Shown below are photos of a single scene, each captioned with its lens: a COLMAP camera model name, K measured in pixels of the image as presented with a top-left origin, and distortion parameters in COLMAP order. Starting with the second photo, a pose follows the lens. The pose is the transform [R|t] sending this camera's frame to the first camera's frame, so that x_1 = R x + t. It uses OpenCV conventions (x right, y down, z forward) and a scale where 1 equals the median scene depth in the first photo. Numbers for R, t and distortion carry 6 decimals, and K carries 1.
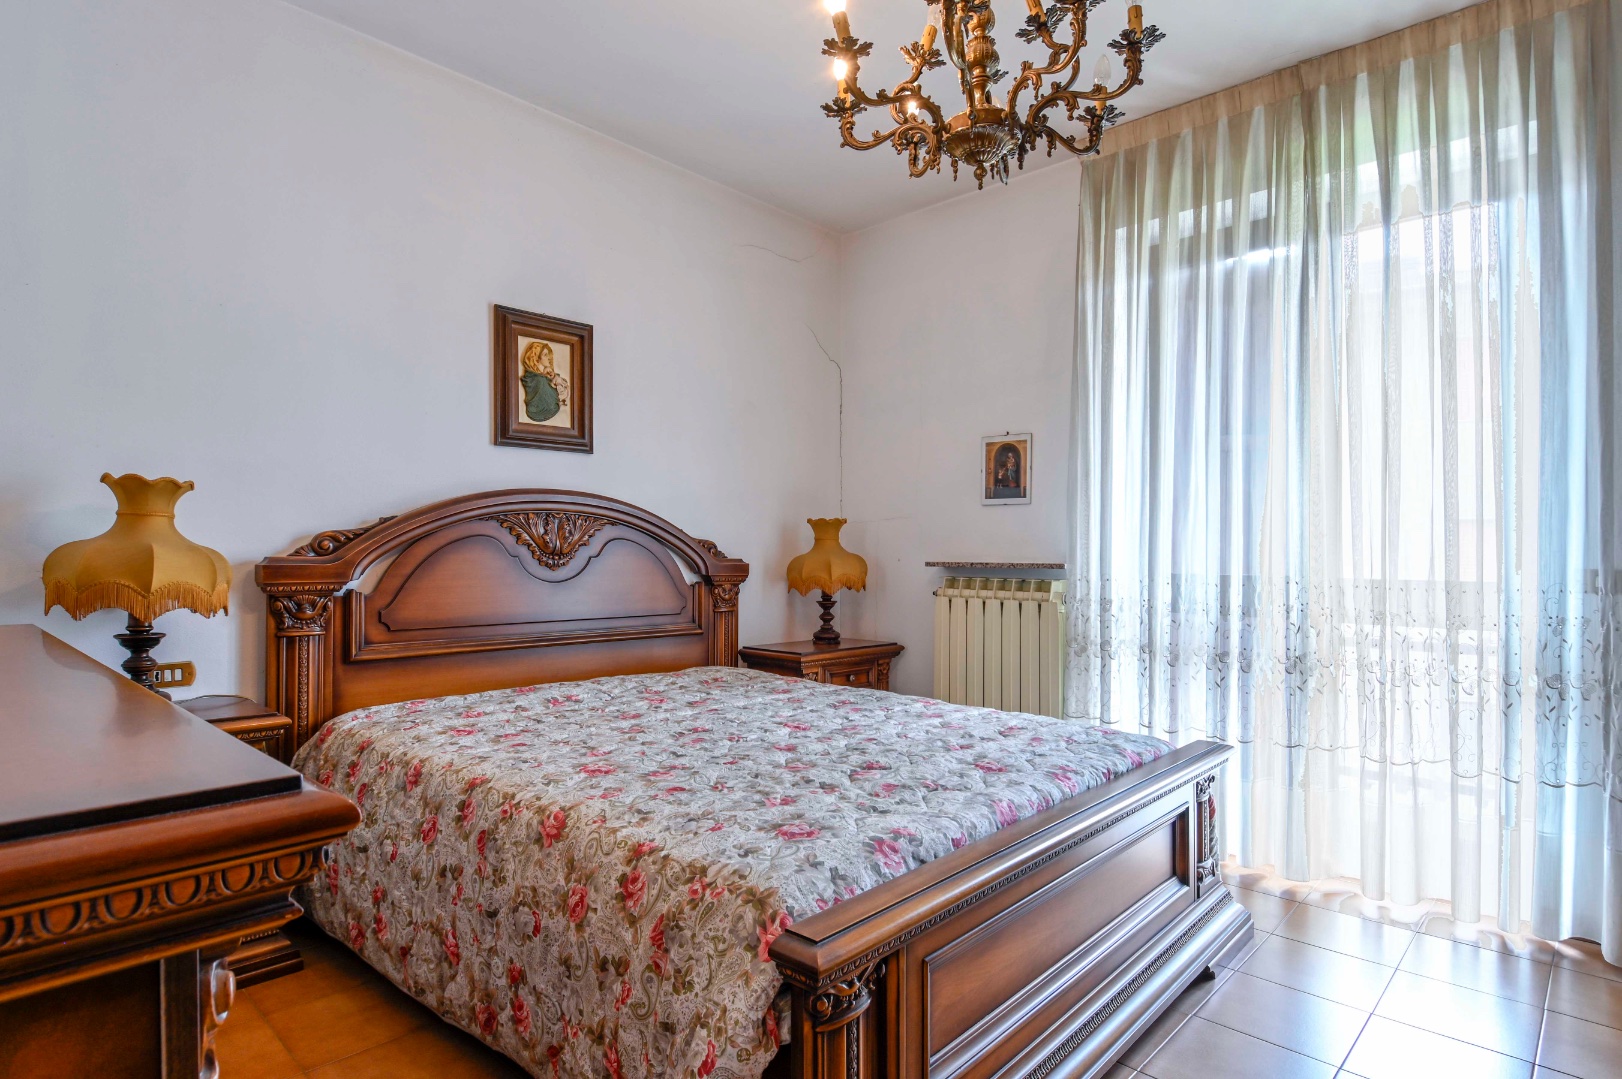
lens RADIAL K [[856.5, 0, 824.7], [0, 856.5, 524.3], [0, 0, 1]] dist [0.017361, -0.027470]
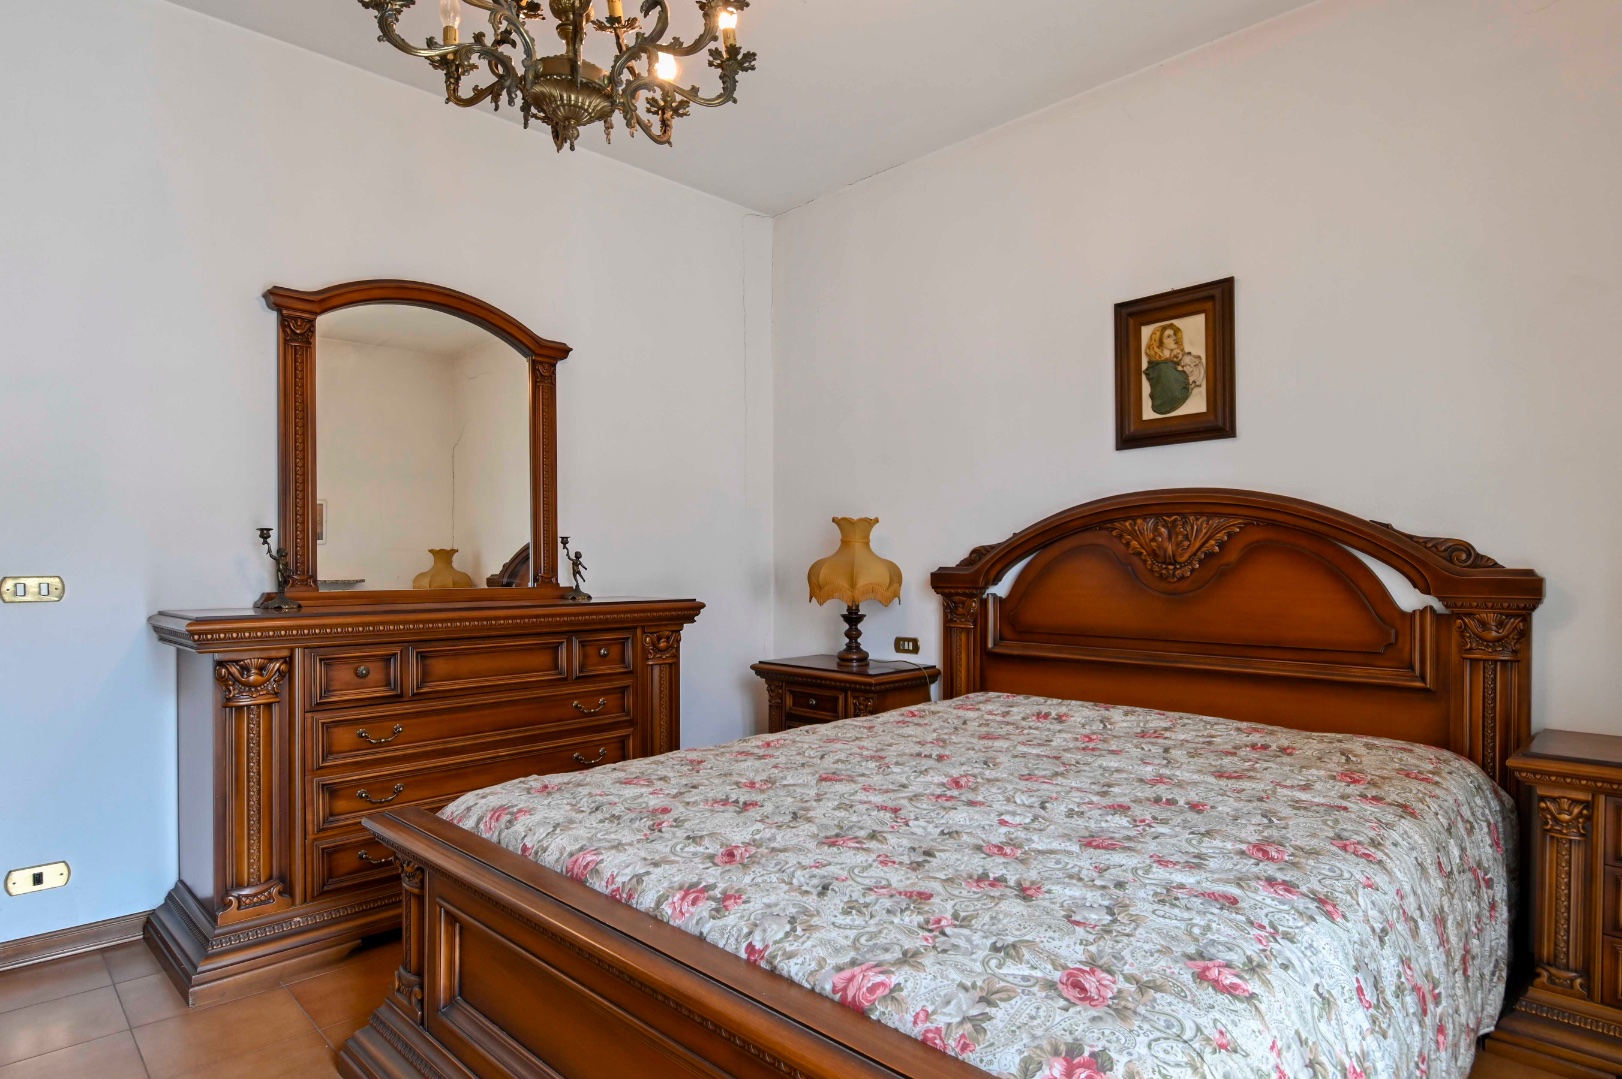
lens RADIAL K [[856.5, 0, 824.7], [0, 856.5, 524.3], [0, 0, 1]] dist [0.017361, -0.027470]
pose [[-0.023171, -0.052220, -0.998367, 0.569109], [0.039270, 0.997817, -0.053103, 0.028563], [0.998960, -0.040436, -0.021070, 0.675511]]
